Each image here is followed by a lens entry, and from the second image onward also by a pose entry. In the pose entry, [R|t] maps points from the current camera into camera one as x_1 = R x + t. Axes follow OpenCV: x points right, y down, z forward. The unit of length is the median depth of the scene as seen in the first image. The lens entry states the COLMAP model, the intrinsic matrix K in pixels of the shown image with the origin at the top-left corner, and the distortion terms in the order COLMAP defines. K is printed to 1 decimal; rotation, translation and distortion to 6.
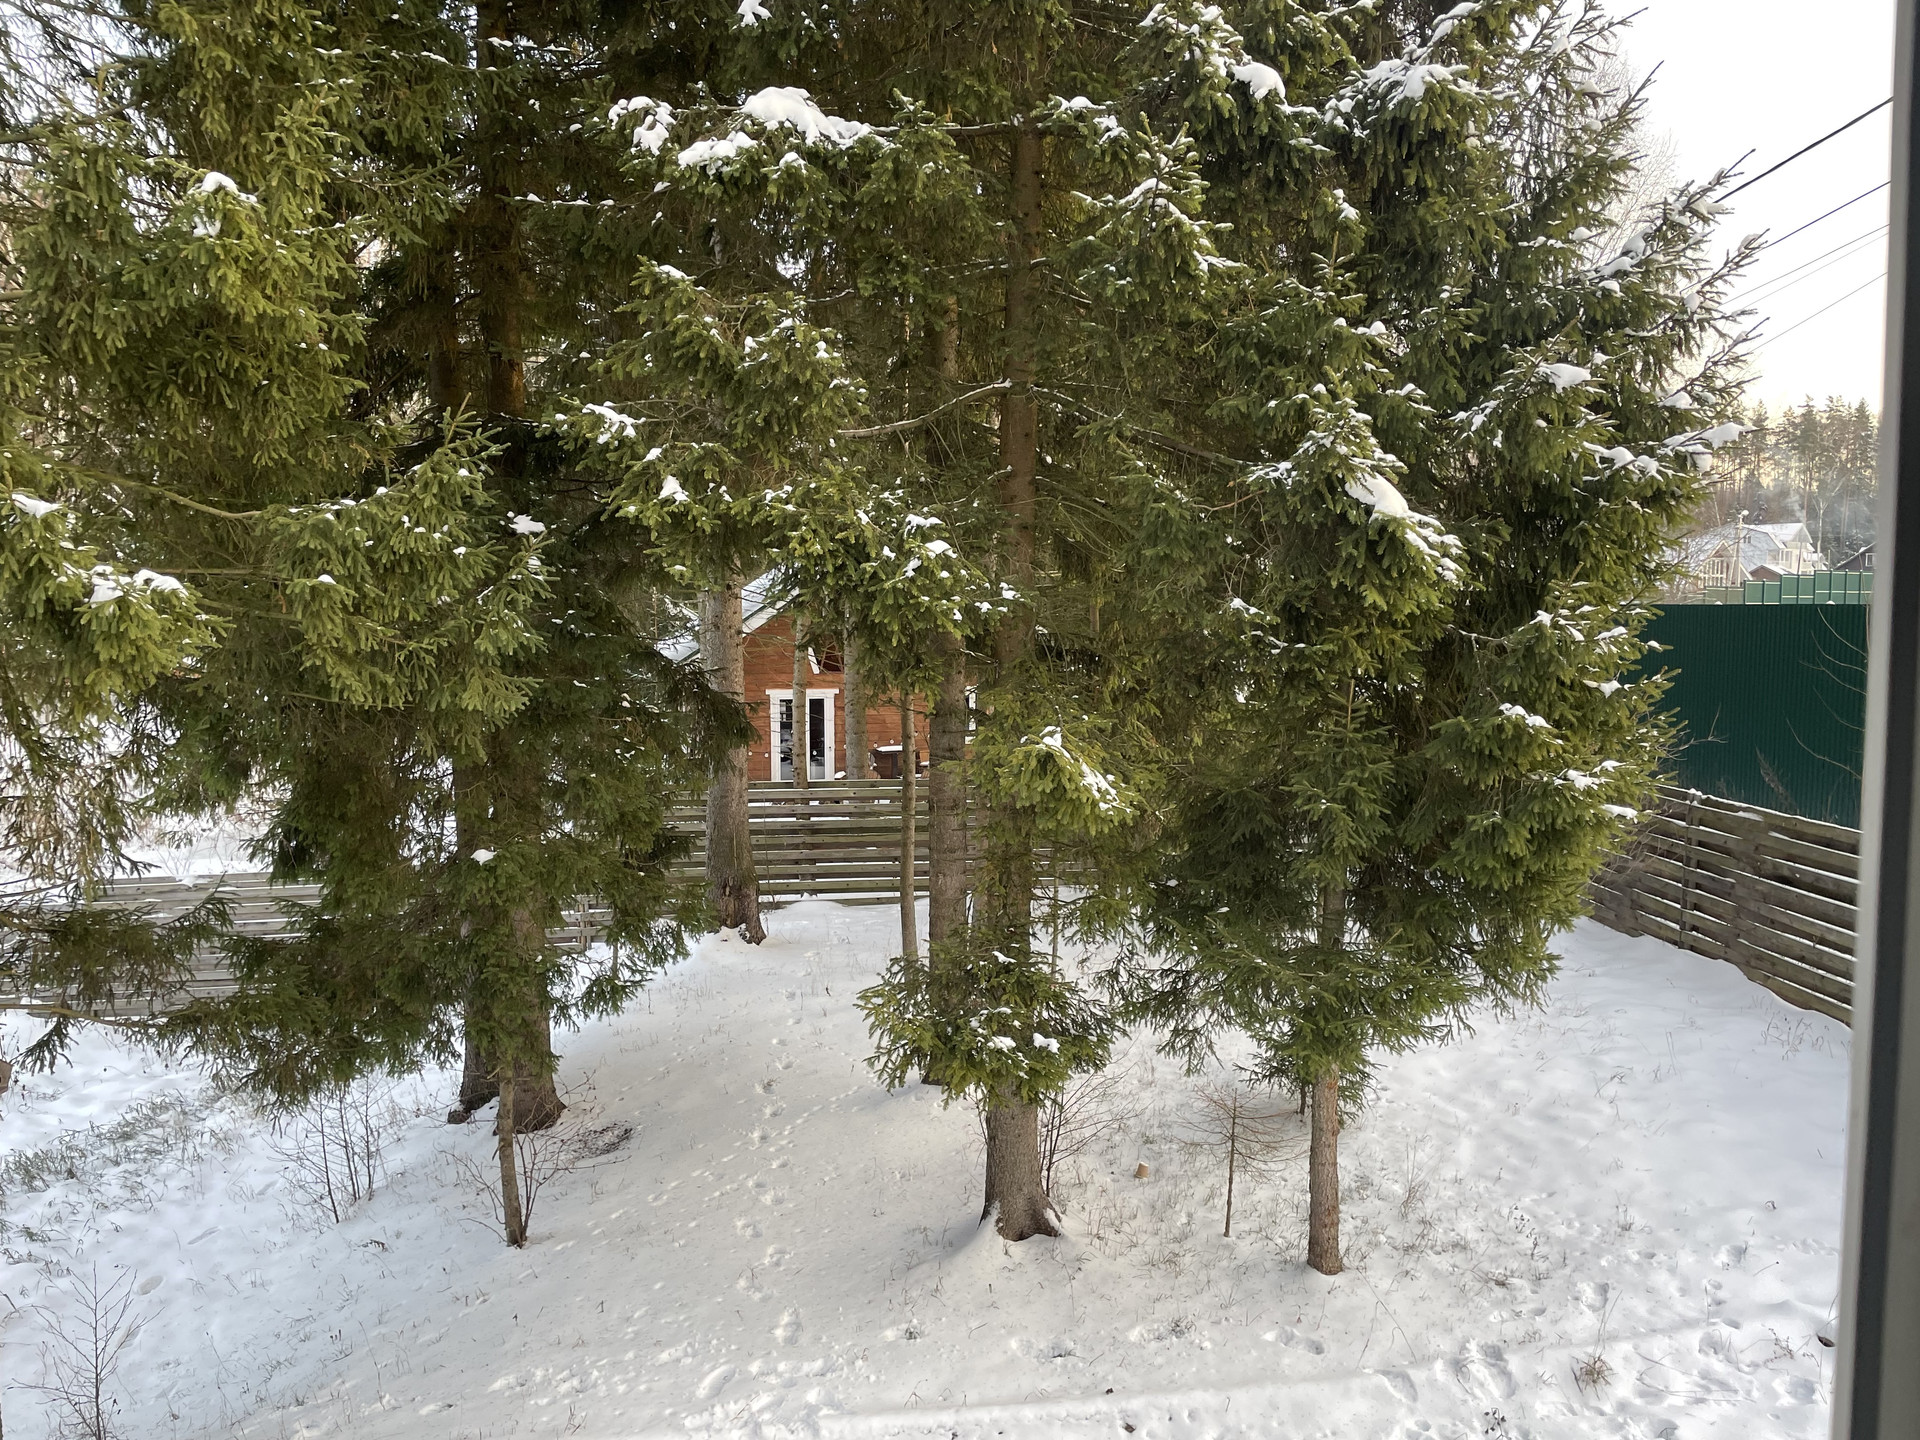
lens RADIAL K [[1453.3, 0, 963.5], [0, 1453.3, 736.5], [0, 0, 1]] dist [0.039625, -0.004022]
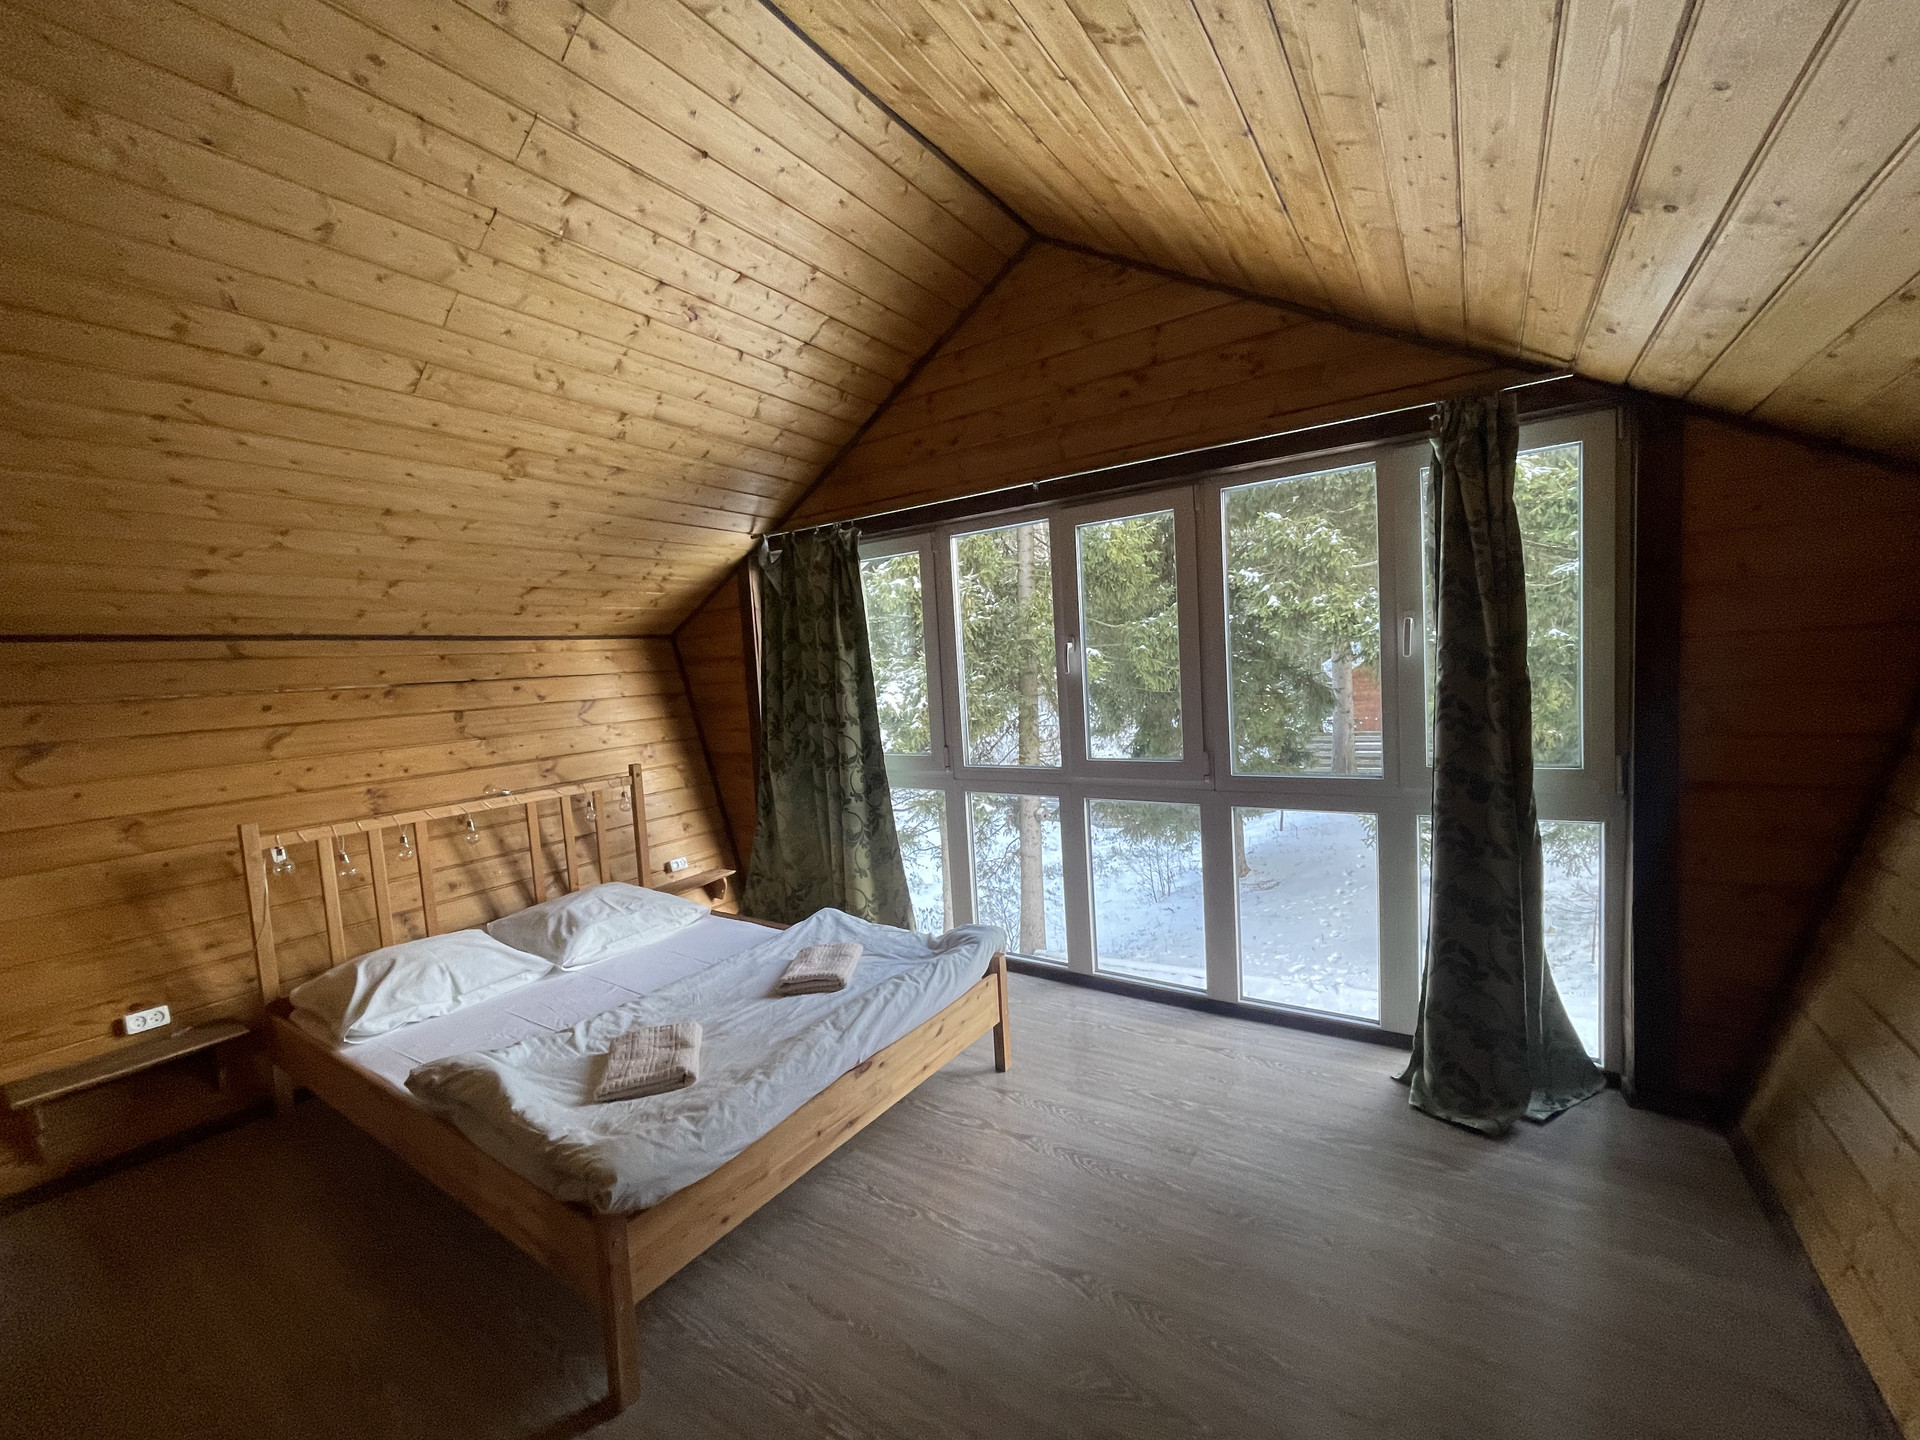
lens RADIAL K [[776.6, 0, 959.4], [0, 776.6, 725.9], [0, 0, 1]] dist [-0.000305, -0.000116]
pose [[0.784696, 0.002698, -0.619874, 0.202276], [0.004159, 0.999945, 0.009617, 0.028906], [0.619866, -0.010124, 0.784642, -0.376544]]
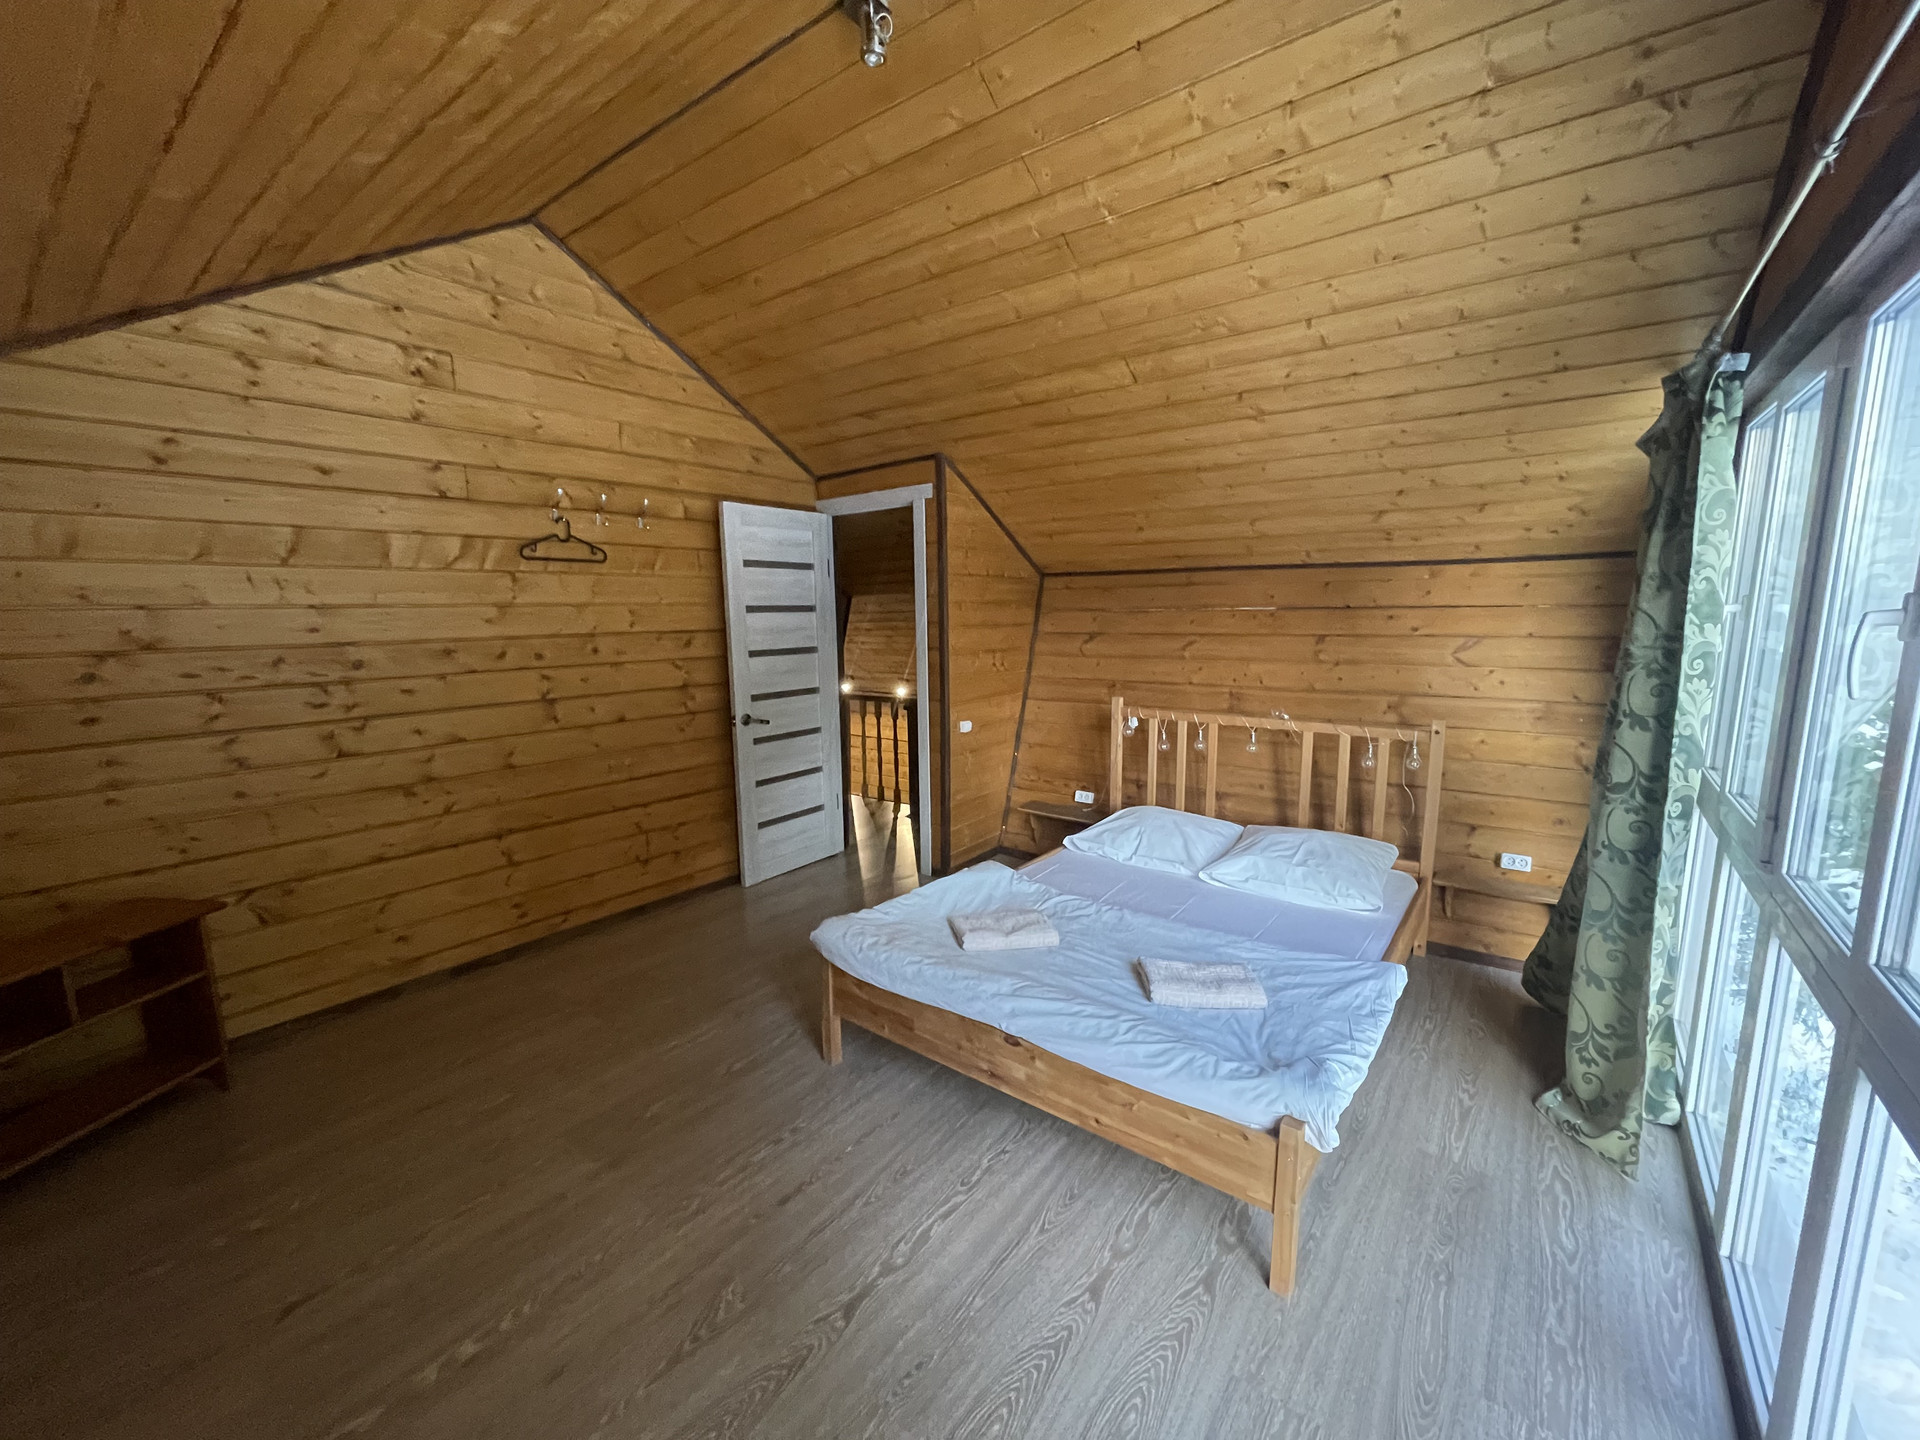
lens RADIAL K [[776.6, 0, 966.0], [0, 776.6, 727.2], [0, 0, 1]] dist [-0.000305, -0.000116]
pose [[-0.658283, 0.121067, -0.742971, 0.214952], [-0.058594, 0.975747, 0.210913, -0.155752], [0.750486, 0.182374, -0.635224, 1.165269]]
